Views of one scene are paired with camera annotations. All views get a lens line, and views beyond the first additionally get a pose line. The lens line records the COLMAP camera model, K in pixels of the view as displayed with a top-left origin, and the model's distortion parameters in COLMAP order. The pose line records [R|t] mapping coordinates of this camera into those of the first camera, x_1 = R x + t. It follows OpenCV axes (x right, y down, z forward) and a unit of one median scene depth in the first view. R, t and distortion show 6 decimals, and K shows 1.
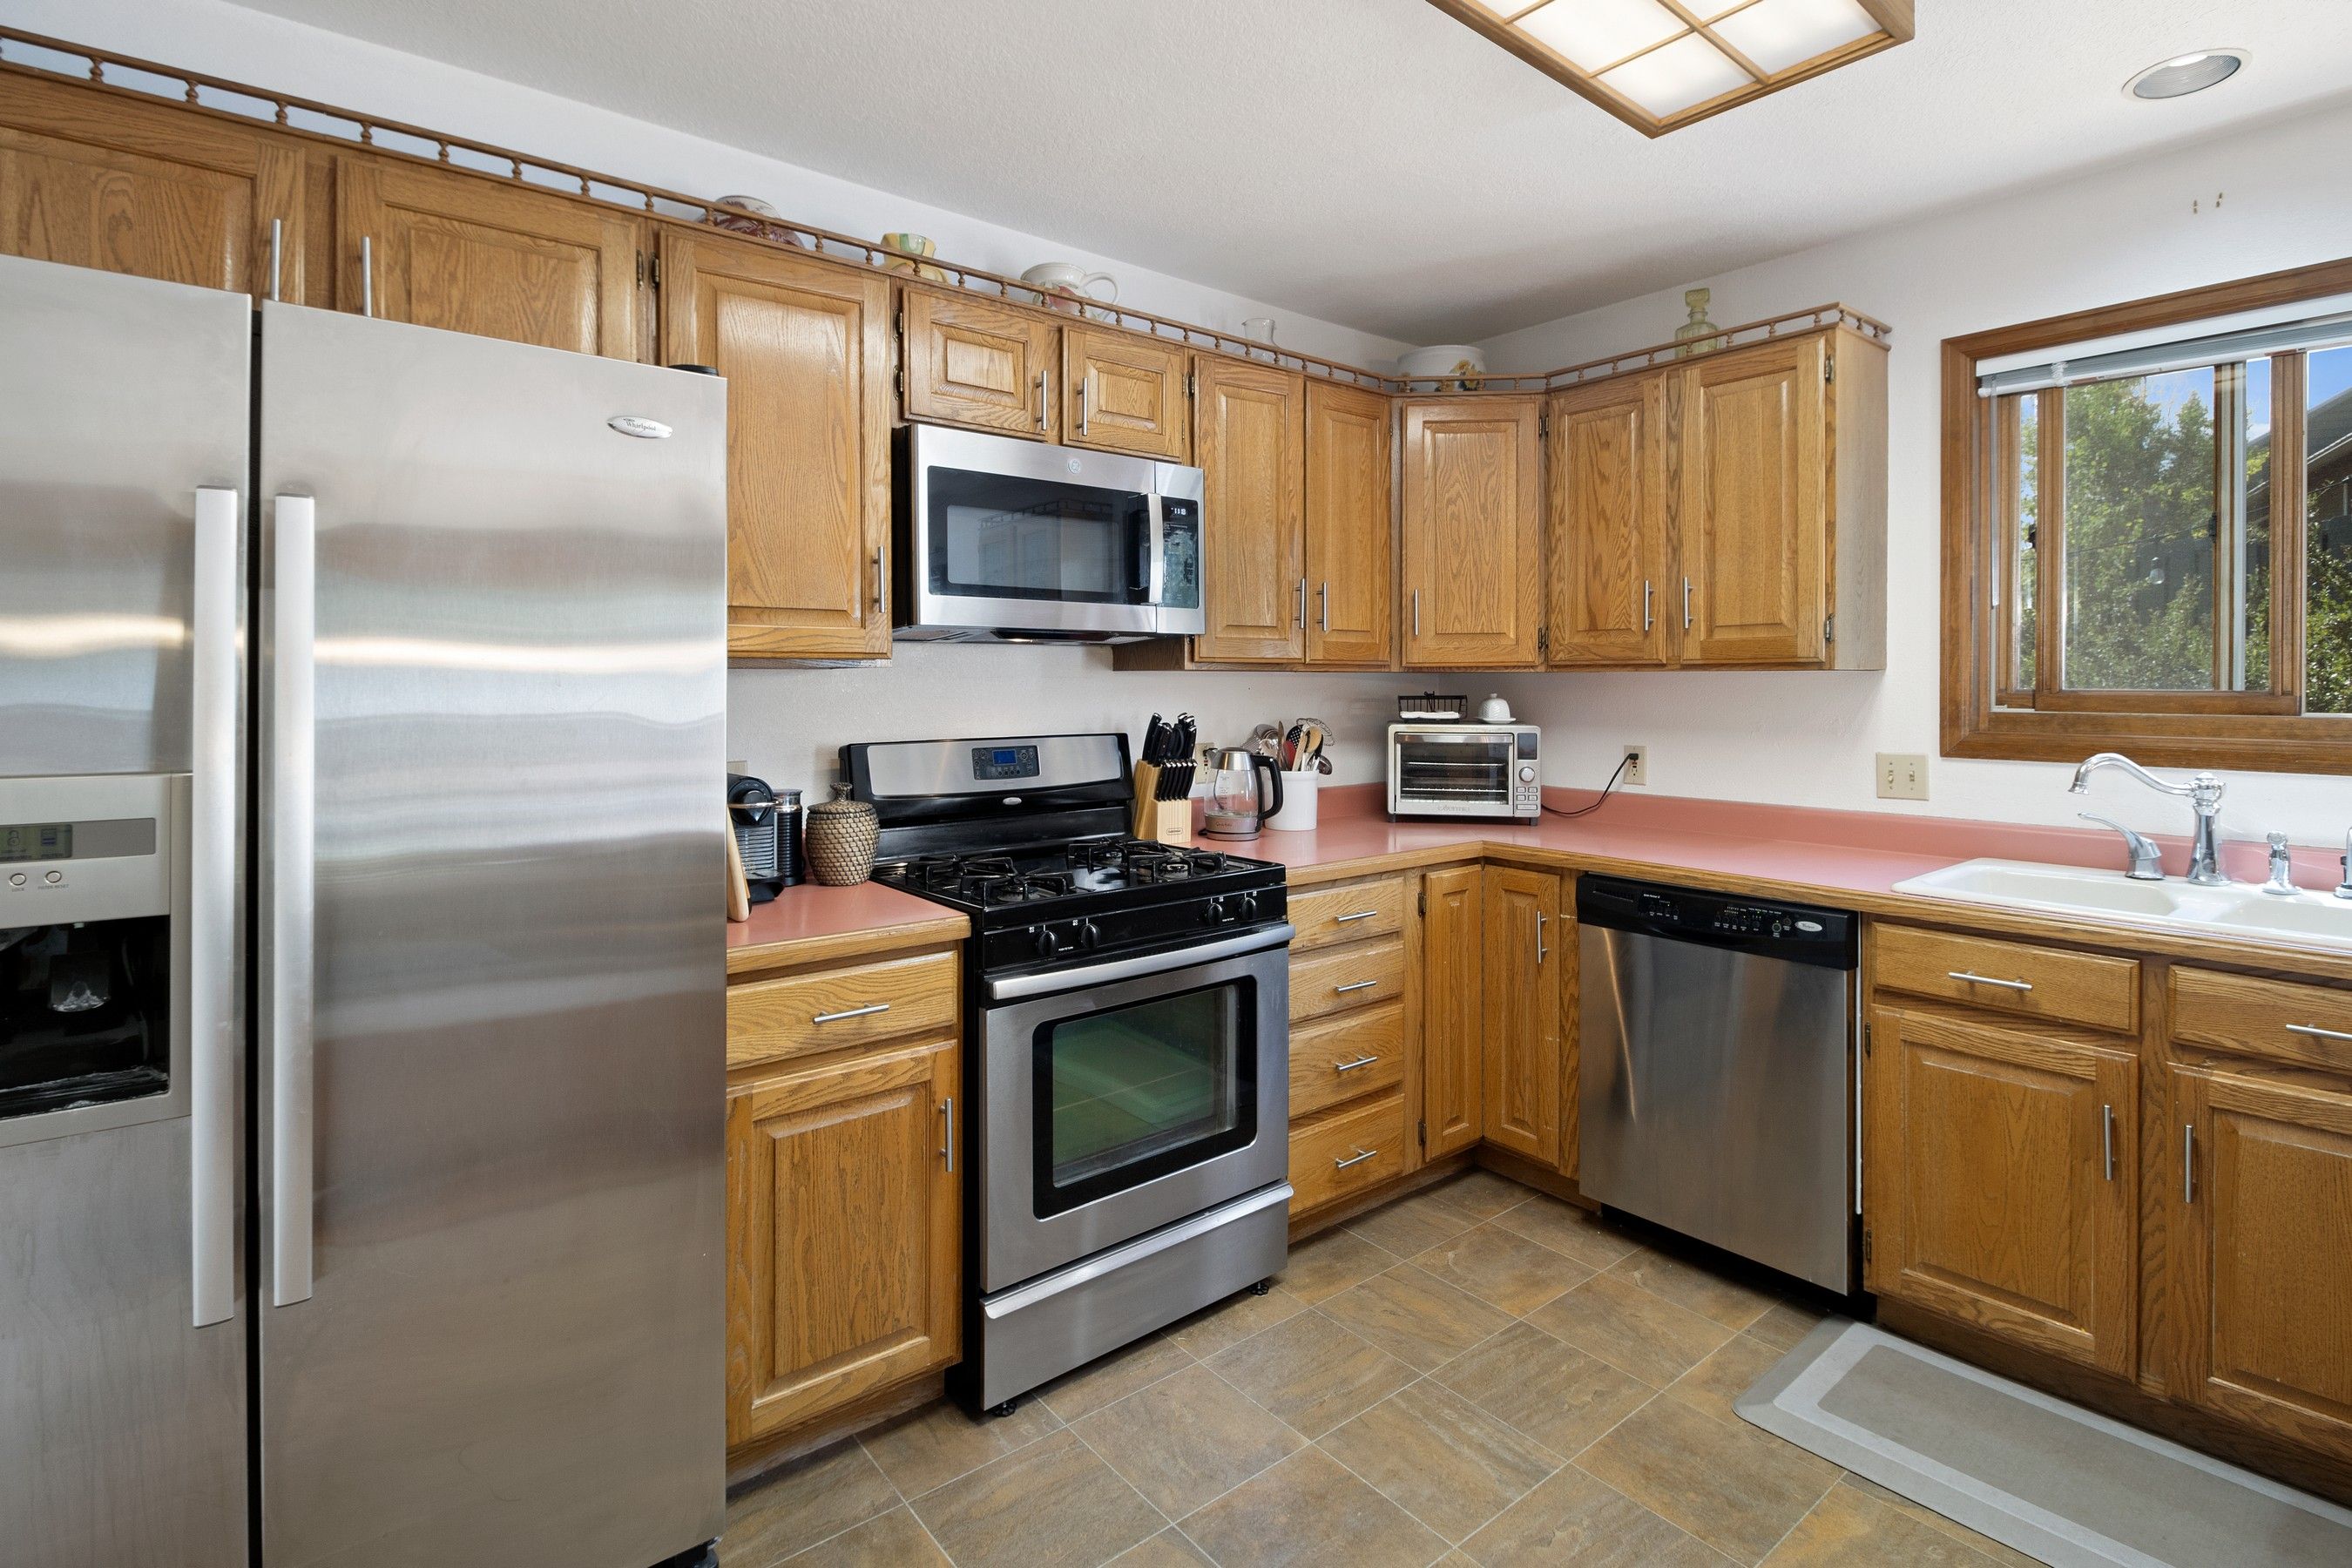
lens RADIAL K [[1120.5, 0, 1176.0], [0, 1120.5, 784.0], [0, 0, 1]] dist [0.011872, -0.009900]
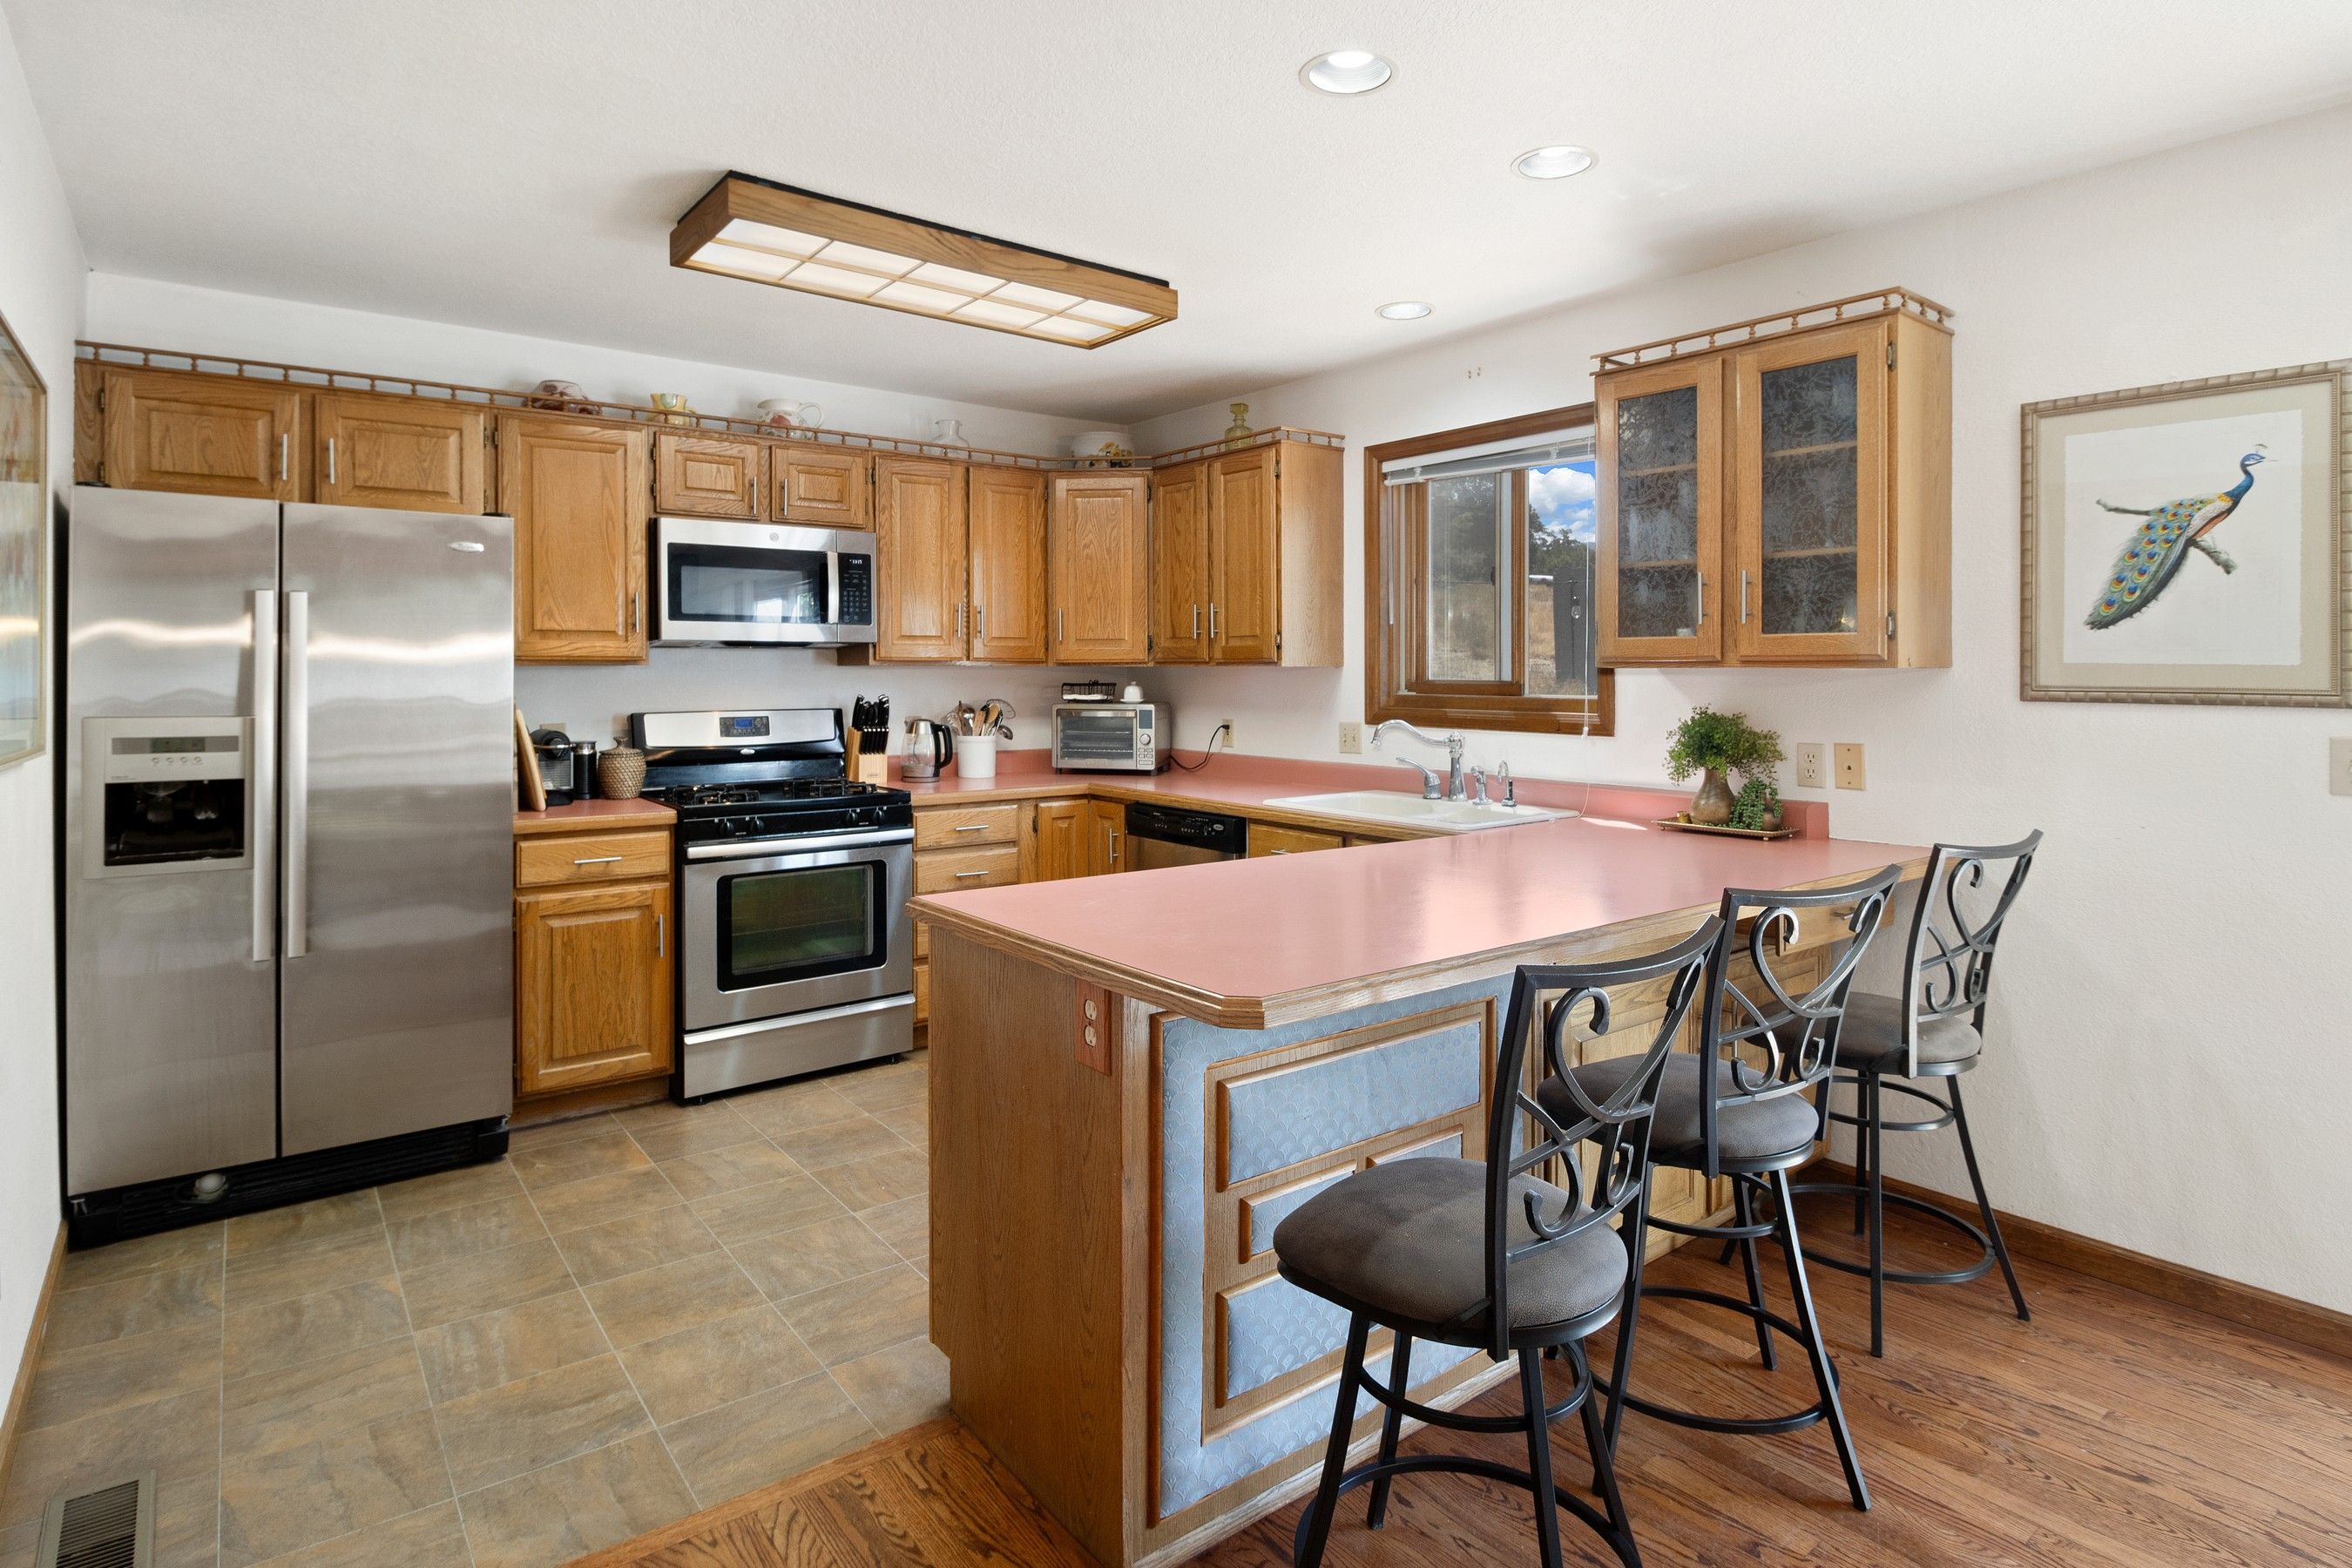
lens RADIAL K [[1210.5, 0, 1176.0], [0, 1210.5, 784.0], [0, 0, 1]] dist [-0.002814, -0.000846]
pose [[0.999812, 0.003096, -0.019155, 0.532512], [-0.003024, 0.999988, 0.003793, 0.058004], [0.019167, -0.003734, 0.999809, -0.723036]]
